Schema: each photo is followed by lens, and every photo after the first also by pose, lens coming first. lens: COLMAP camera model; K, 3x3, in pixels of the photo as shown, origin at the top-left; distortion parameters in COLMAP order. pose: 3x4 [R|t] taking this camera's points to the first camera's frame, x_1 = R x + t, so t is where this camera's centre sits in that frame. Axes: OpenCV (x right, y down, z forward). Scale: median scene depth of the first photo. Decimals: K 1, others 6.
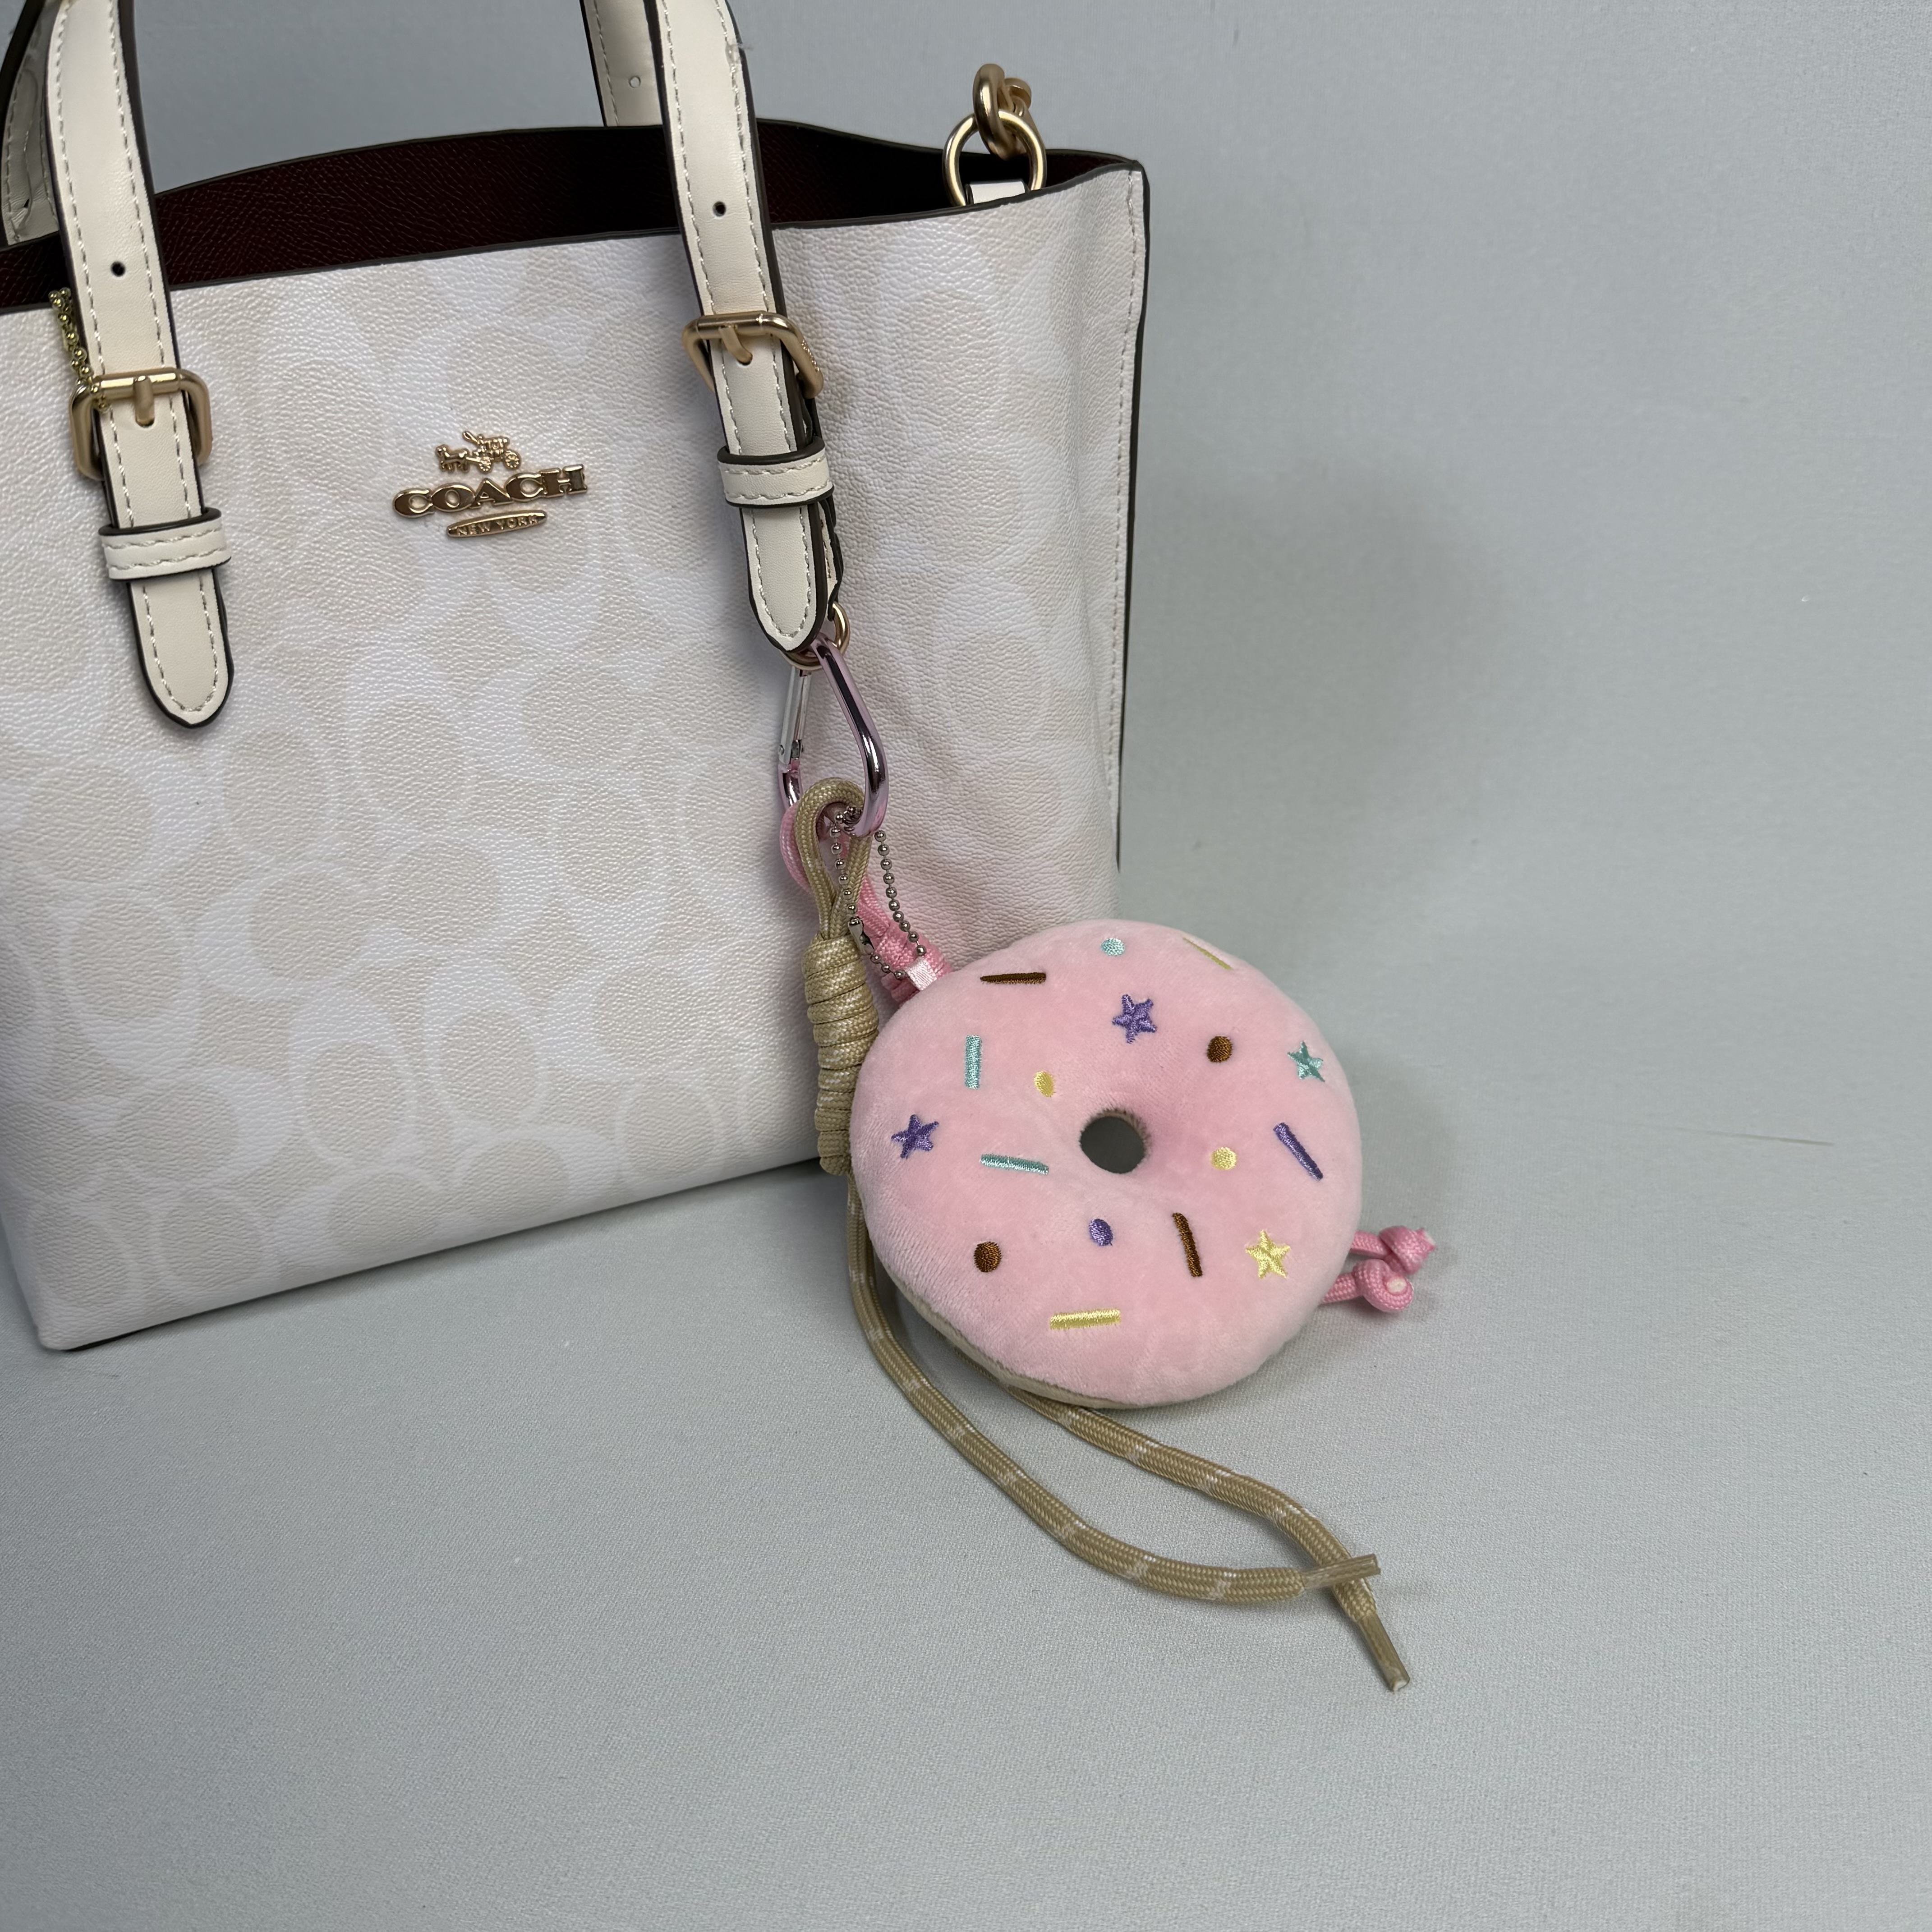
lens RADIAL K [[1998.8, 0, 966.0], [0, 1998.8, 966.0], [0, 0, 1]] dist [0.190577, -0.591599]
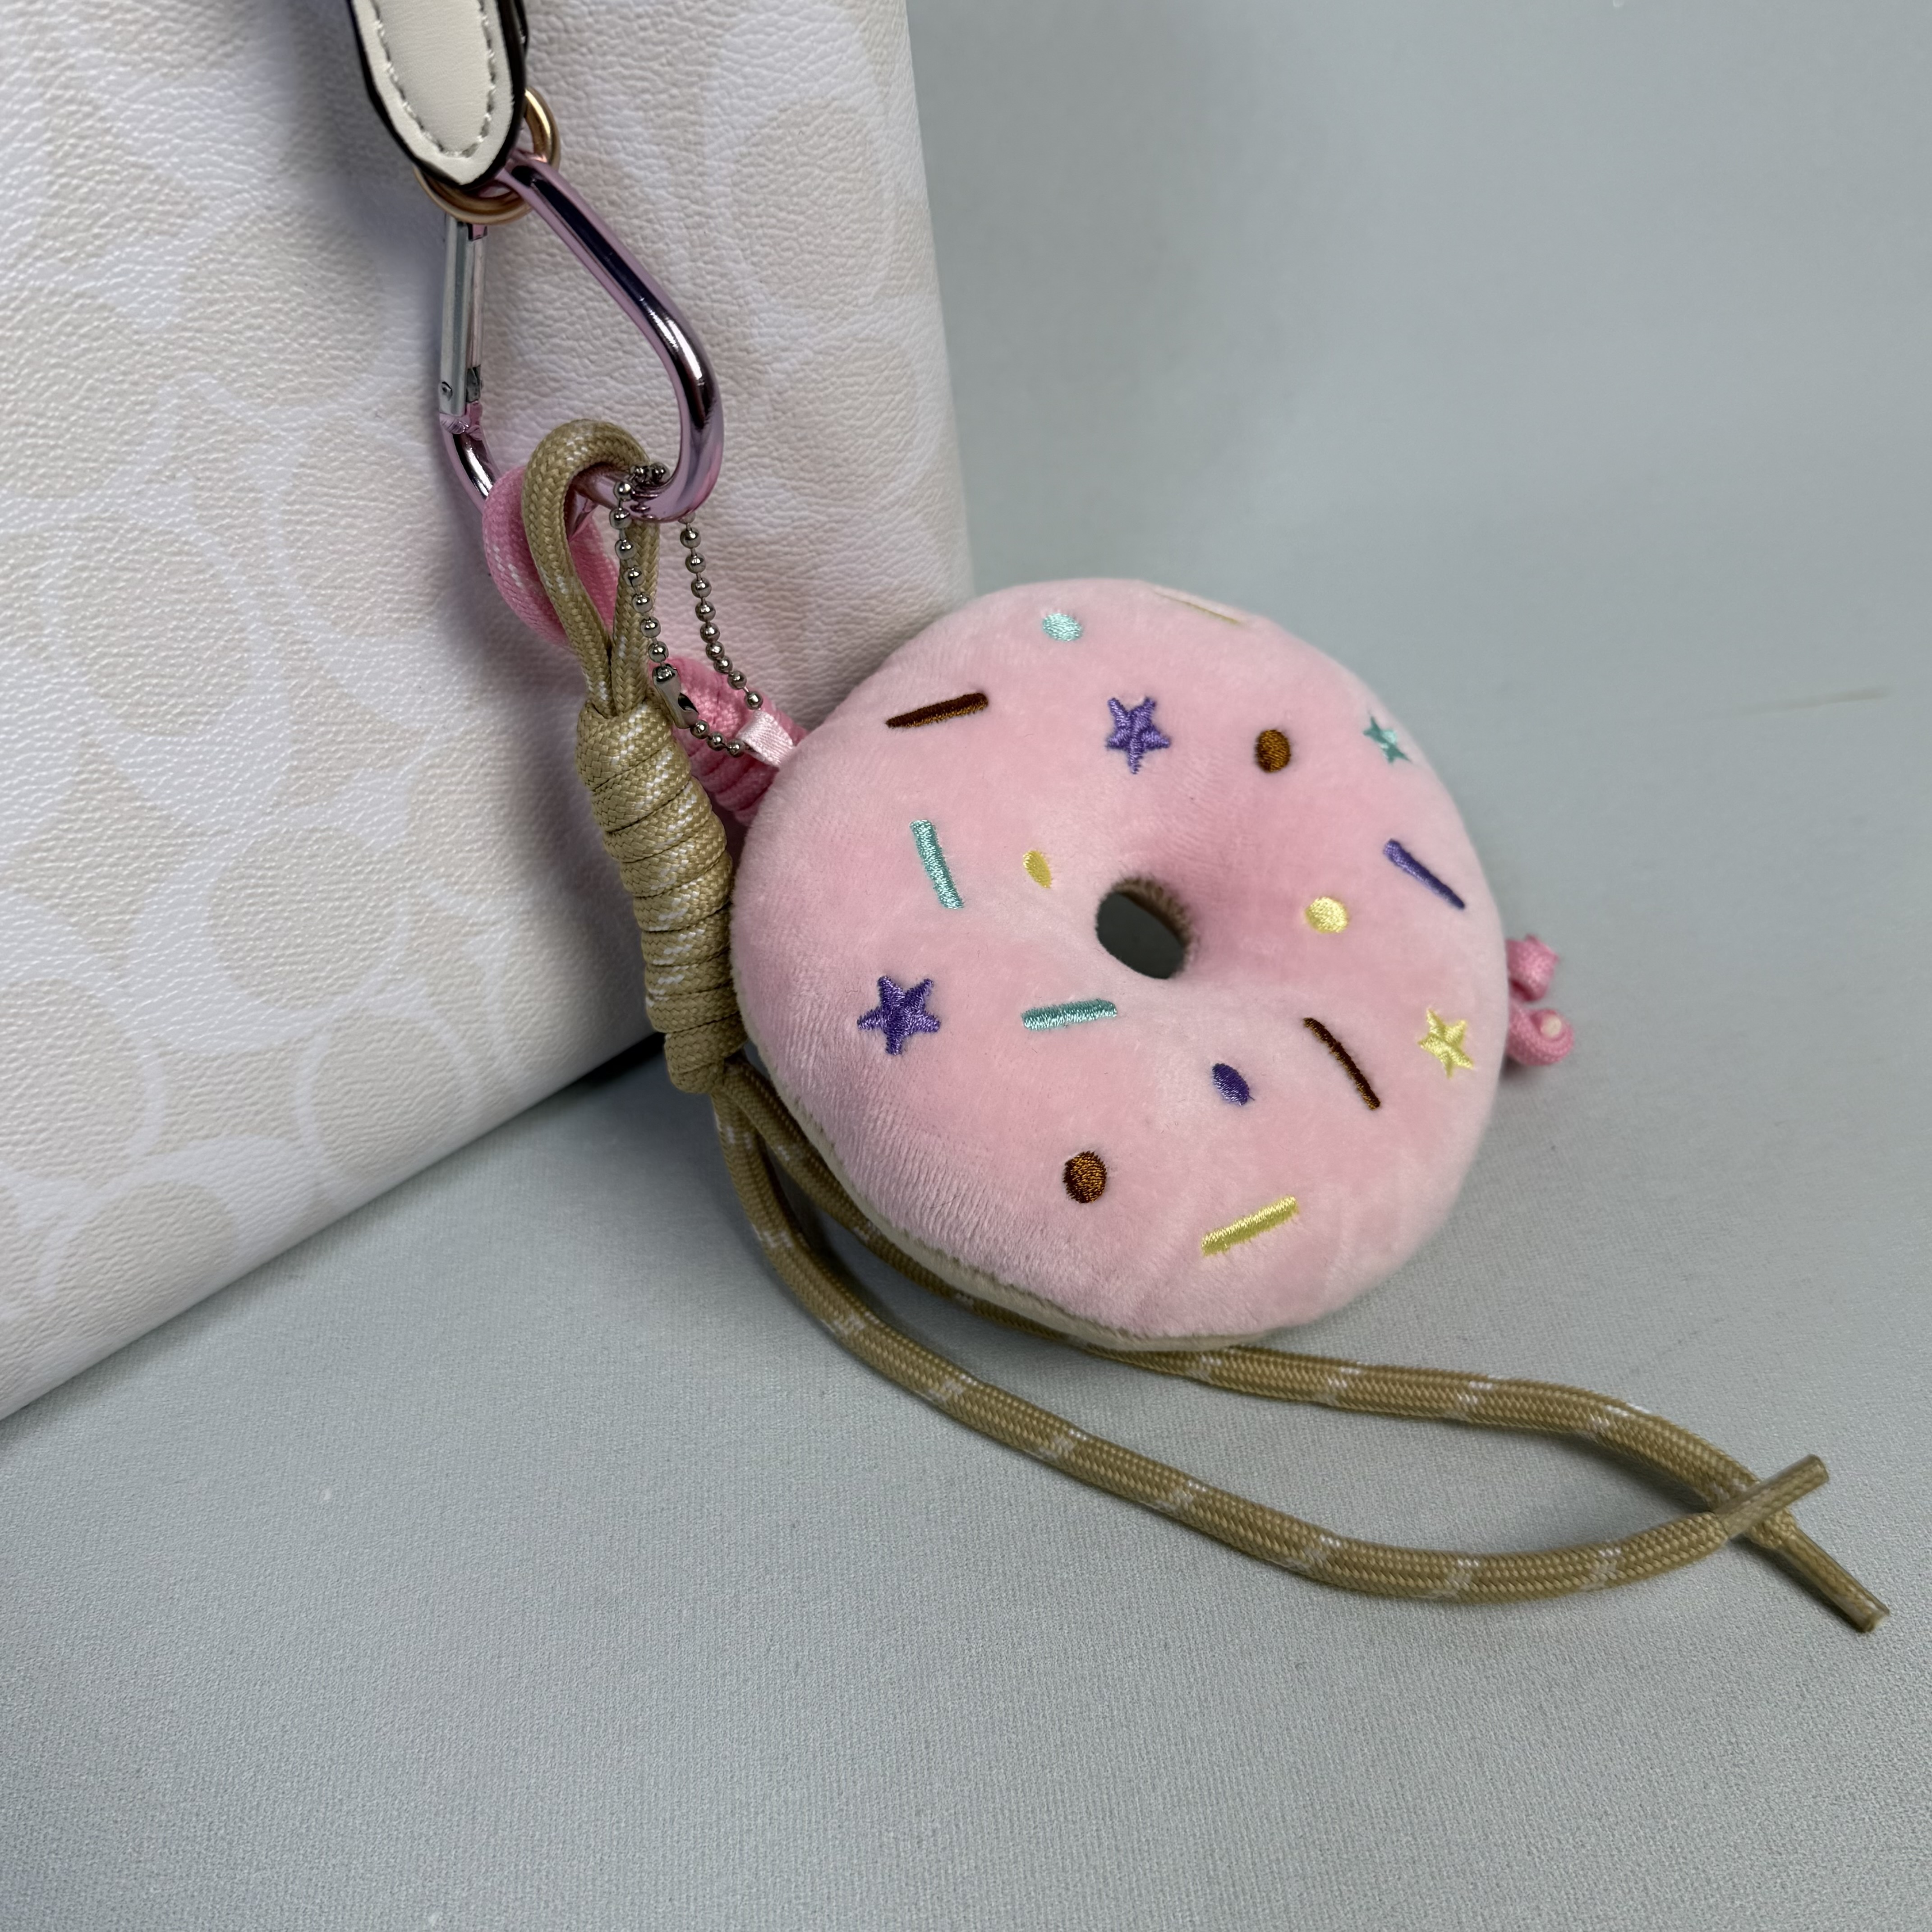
lens RADIAL K [[1998.8, 0, 966.0], [0, 1998.8, 966.0], [0, 0, 1]] dist [0.190577, -0.591599]
pose [[0.917248, -0.256153, 0.305029, -0.174288], [0.203917, 0.959812, 0.192820, -0.035573], [-0.342162, -0.114663, 0.932619, 0.425191]]
